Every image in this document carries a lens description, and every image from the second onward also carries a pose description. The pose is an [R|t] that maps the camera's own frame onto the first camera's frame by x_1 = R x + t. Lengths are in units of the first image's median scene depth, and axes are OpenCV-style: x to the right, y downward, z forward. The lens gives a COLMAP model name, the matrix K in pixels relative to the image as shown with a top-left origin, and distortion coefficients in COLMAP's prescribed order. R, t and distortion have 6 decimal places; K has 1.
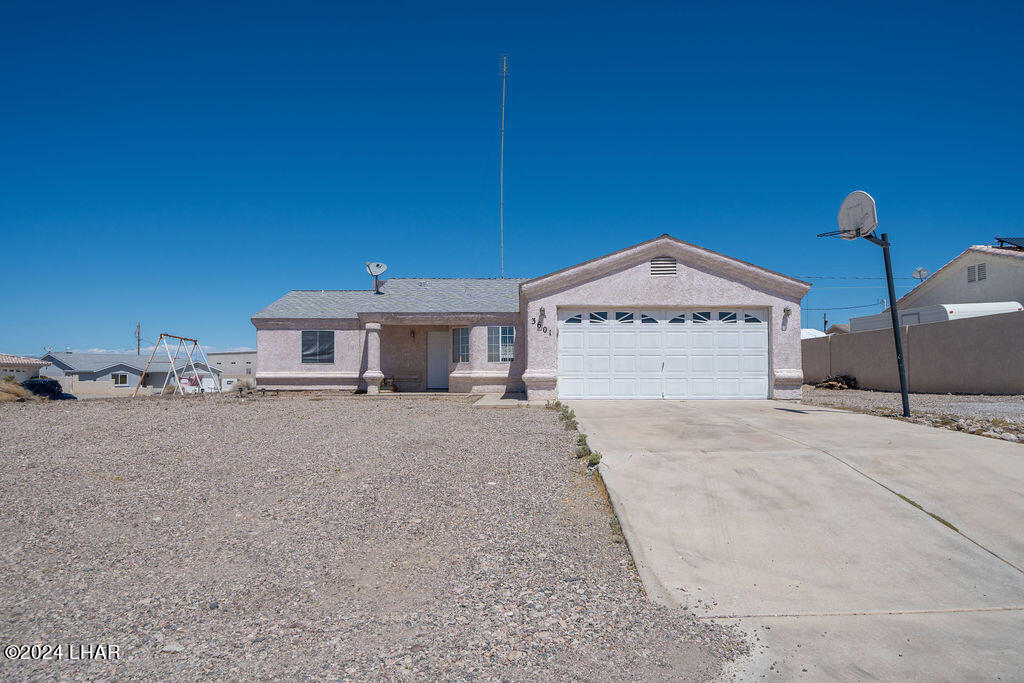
lens RADIAL K [[689.1, 0, 512.9], [0, 689.1, 355.4], [0, 0, 1]] dist [-0.003908, -0.002021]
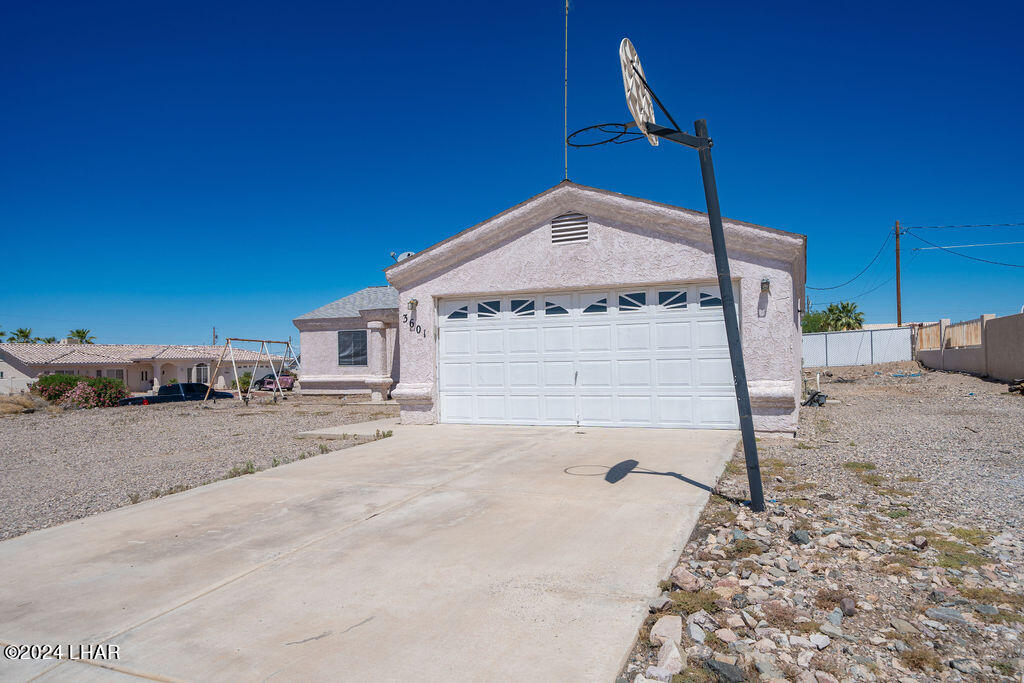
lens RADIAL K [[689.2, 0, 506.5], [0, 689.2, 349.5], [0, 0, 1]] dist [0.000158, 0.001533]
pose [[0.918443, -0.023708, -0.394843, 0.420498], [0.029978, 0.999503, 0.009718, -0.019971], [0.394416, -0.020762, 0.918697, 0.354405]]
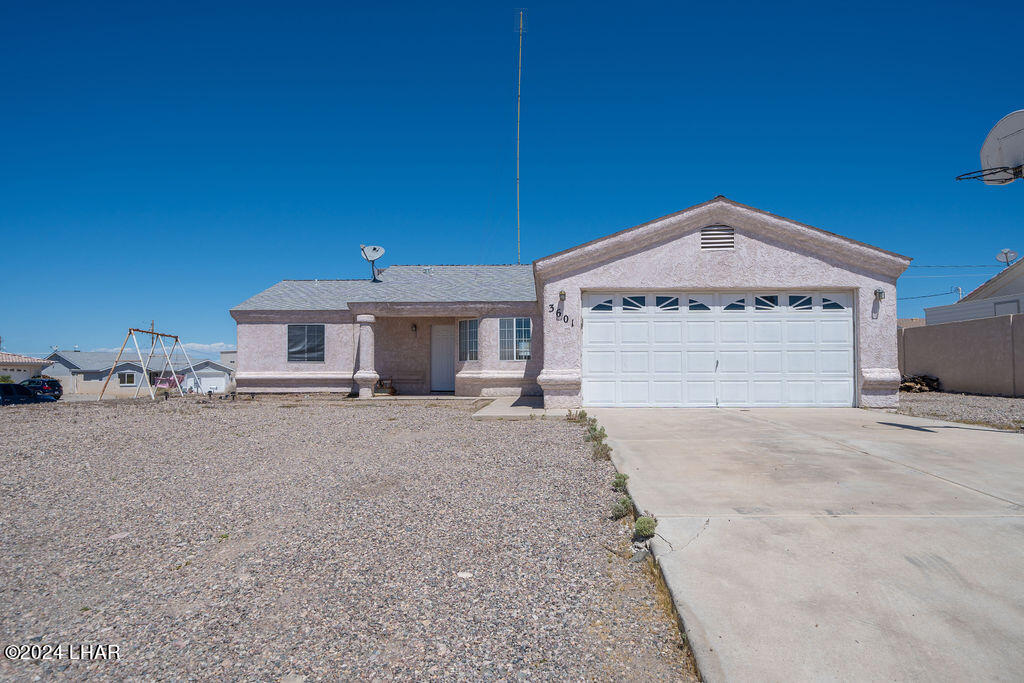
lens RADIAL K [[700.0, 0, 511.3], [0, 700.0, 355.0], [0, 0, 1]] dist [0.000037, 0.000897]
pose [[0.999313, -0.002154, -0.036994, 0.013516], [0.002248, 0.999994, 0.002506, 0.001645], [0.036988, -0.002587, 0.999312, 0.194253]]
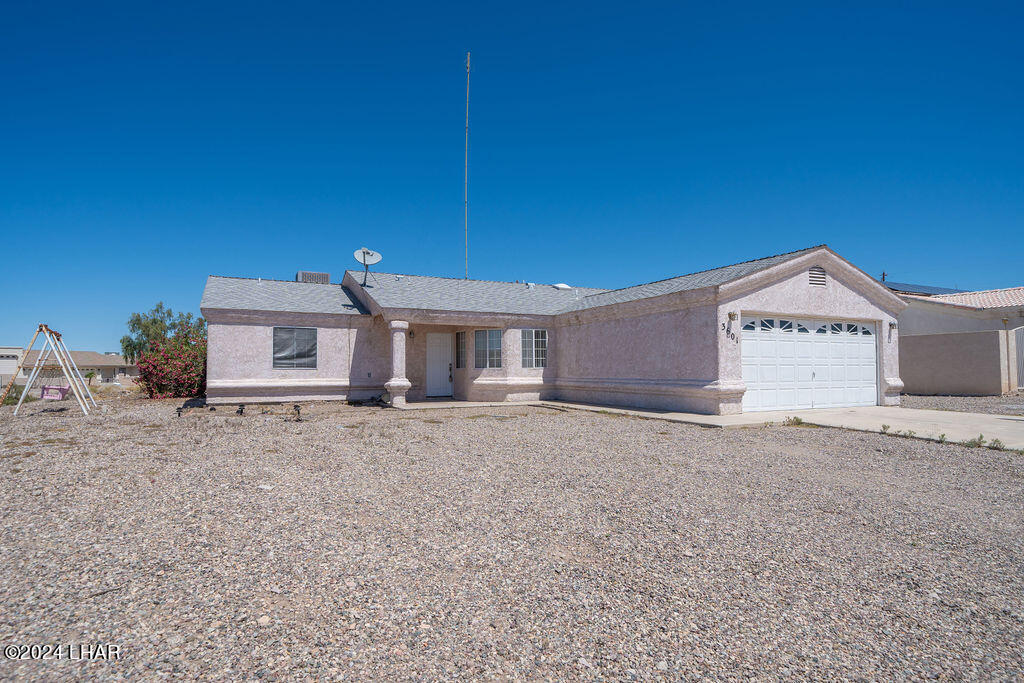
lens RADIAL K [[561.2, 0, 516.4], [0, 561.2, 351.4], [0, 0, 1]] dist [-0.001821, -0.000297]
pose [[0.891247, 0.013582, 0.453315, -0.537913], [-0.010871, 0.999904, -0.008585, -0.008294], [-0.453388, 0.002724, 0.891309, 0.465541]]
